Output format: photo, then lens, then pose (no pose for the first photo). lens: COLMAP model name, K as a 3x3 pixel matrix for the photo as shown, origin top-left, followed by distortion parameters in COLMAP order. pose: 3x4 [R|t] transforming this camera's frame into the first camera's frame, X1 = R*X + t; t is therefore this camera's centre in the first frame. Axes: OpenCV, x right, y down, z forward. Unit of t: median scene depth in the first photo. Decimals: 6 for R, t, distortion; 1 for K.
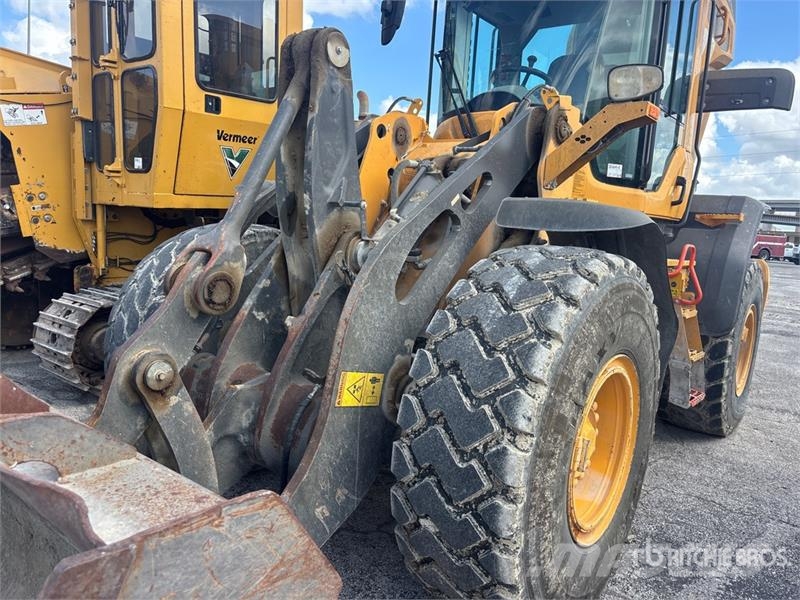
lens RADIAL K [[607.4, 0, 400.6], [0, 607.4, 293.6], [0, 0, 1]] dist [0.045128, -0.047597]
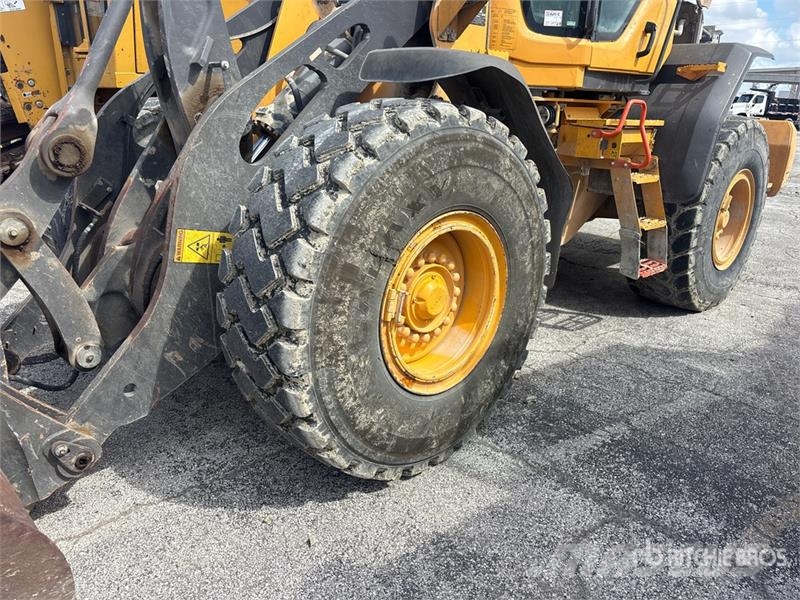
lens RADIAL K [[607.4, 0, 404.0], [0, 607.4, 302.6], [0, 0, 1]] dist [0.045128, -0.047597]
pose [[0.988033, 0.006735, -0.154097, 0.450307], [0.022157, 0.982488, 0.185005, 0.066100], [0.152644, -0.186206, 0.970581, 0.009025]]
